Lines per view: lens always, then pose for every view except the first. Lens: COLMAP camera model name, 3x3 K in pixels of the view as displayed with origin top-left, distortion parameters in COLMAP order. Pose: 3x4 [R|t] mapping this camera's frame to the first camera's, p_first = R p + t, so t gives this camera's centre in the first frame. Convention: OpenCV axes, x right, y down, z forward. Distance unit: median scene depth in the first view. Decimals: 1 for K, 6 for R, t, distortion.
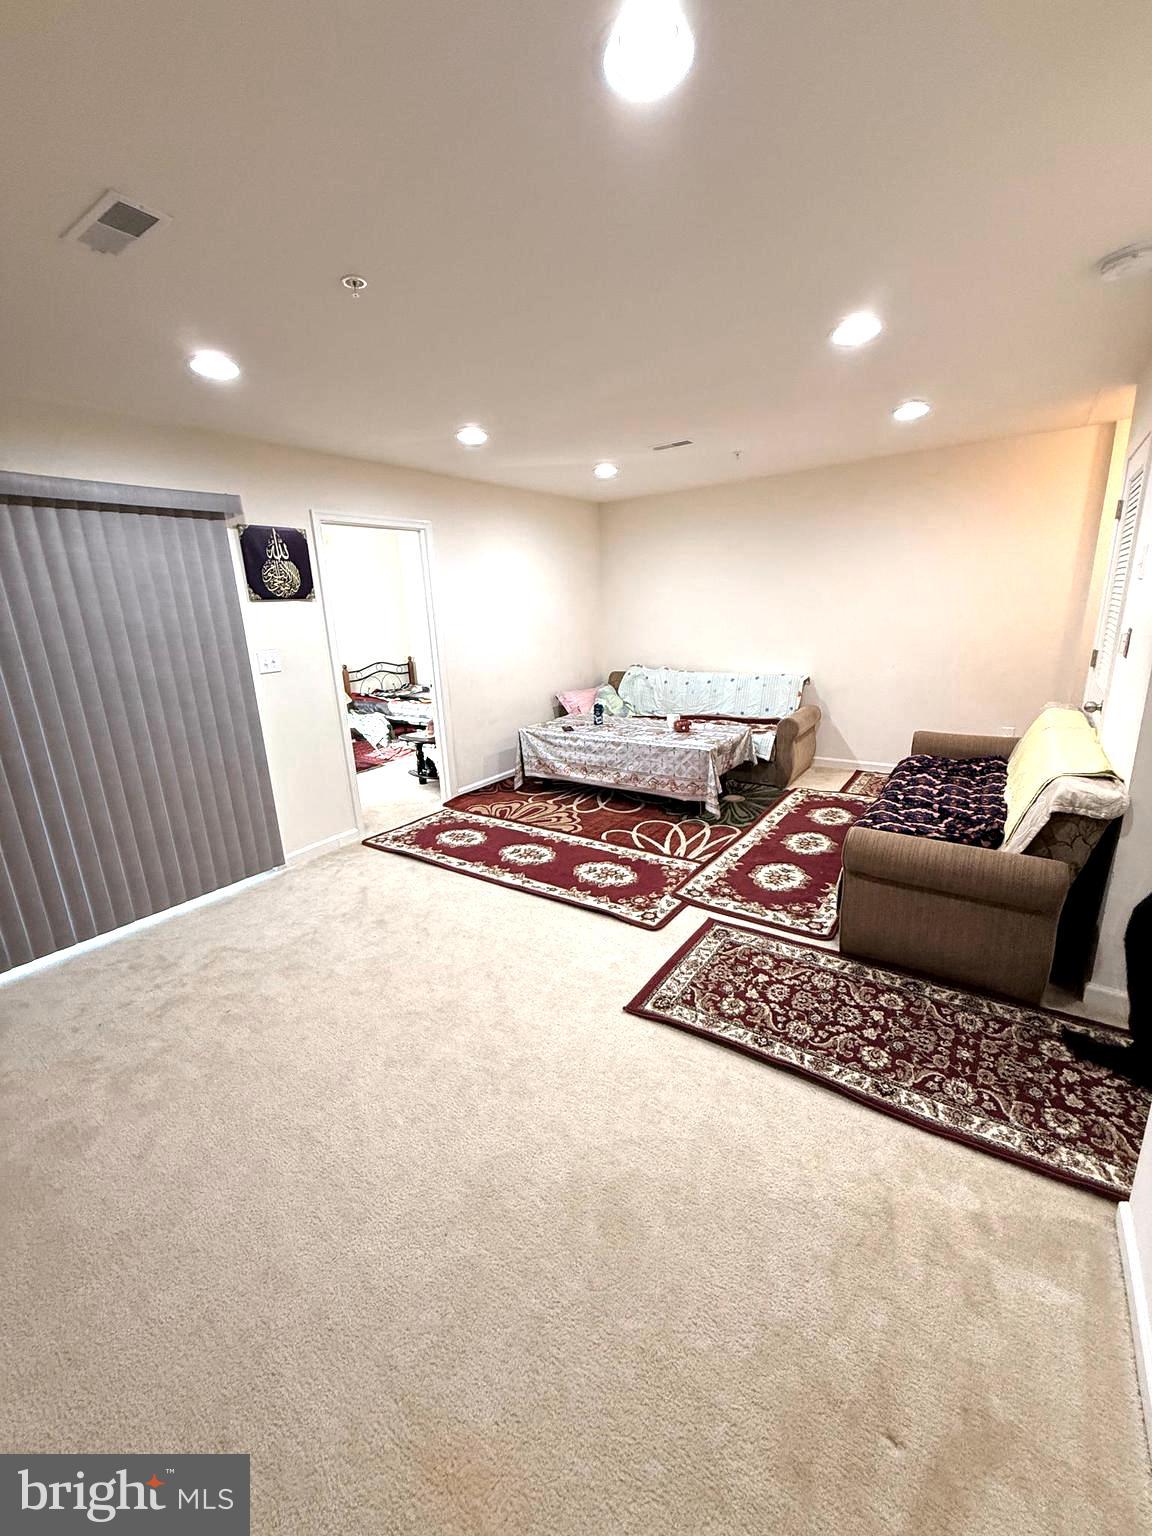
lens RADIAL K [[613.5, 0, 574.0], [0, 613.5, 760.6], [0, 0, 1]] dist [-0.000736, 0.000645]
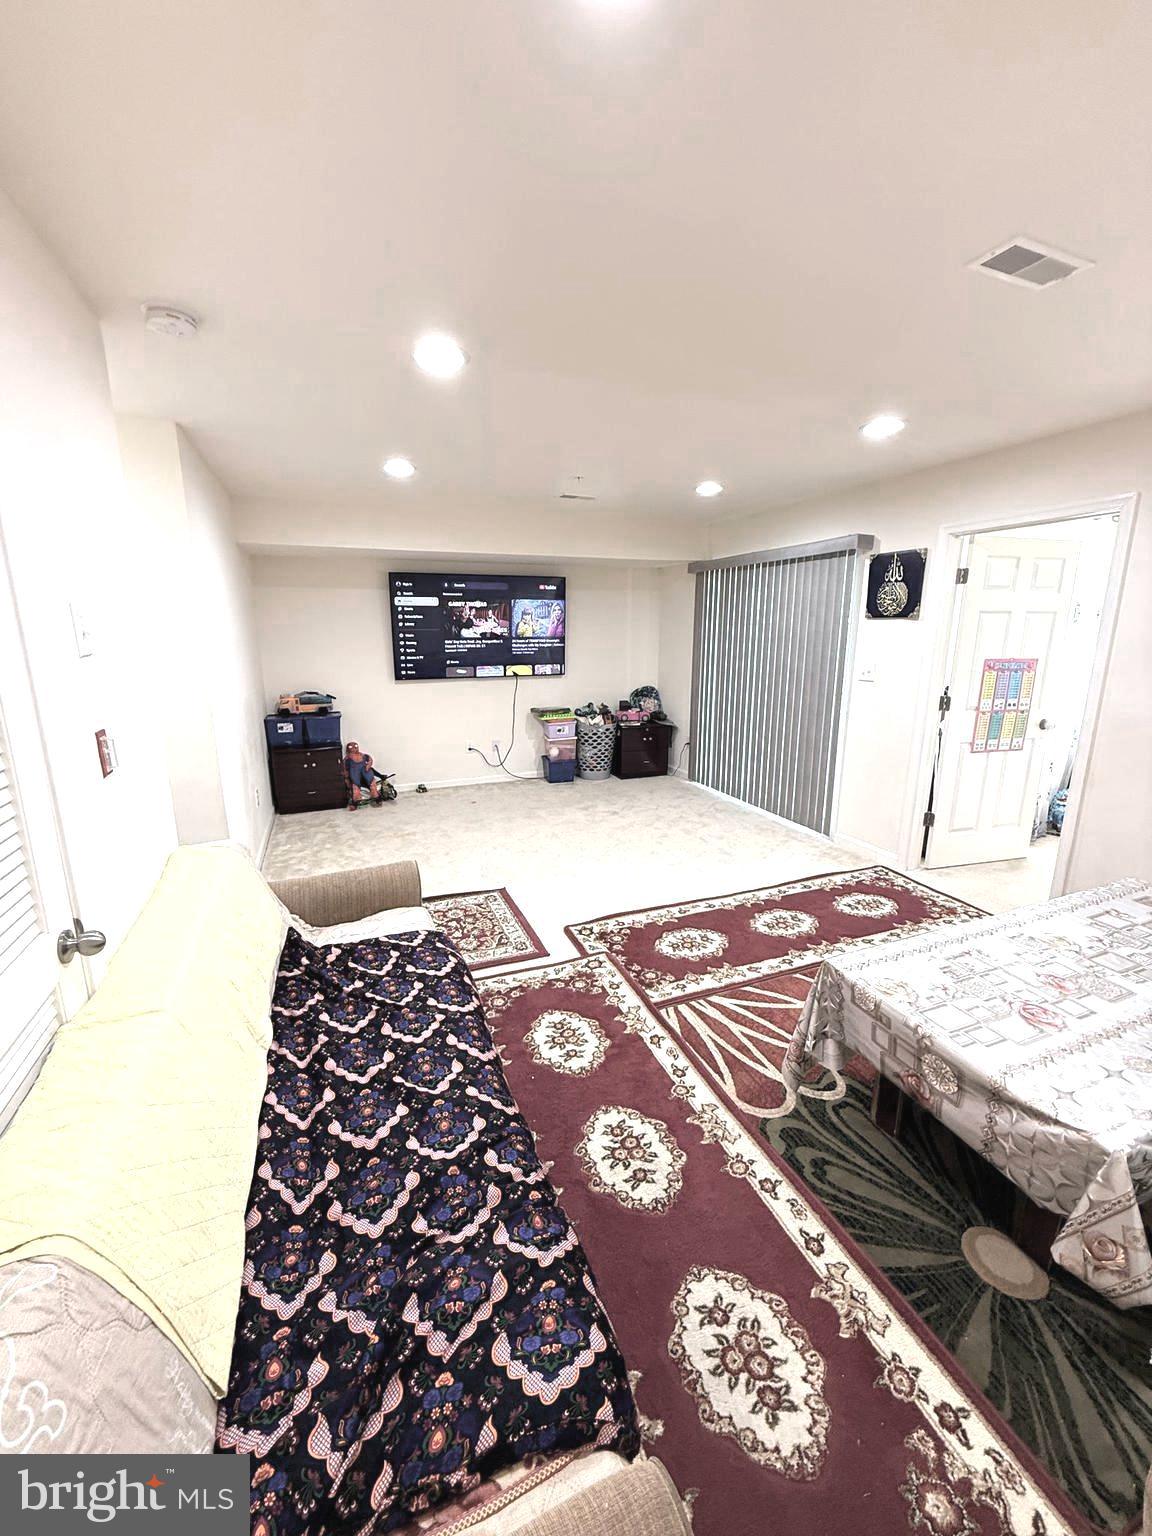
lens RADIAL K [[613.5, 0, 576.4], [0, 613.5, 771.5], [0, 0, 1]] dist [-0.000736, 0.000645]
pose [[-0.547484, 0.242040, -0.801048, 0.751440], [-0.176746, 0.902215, 0.393407, -0.340601], [0.817938, 0.356966, -0.451168, 1.113566]]
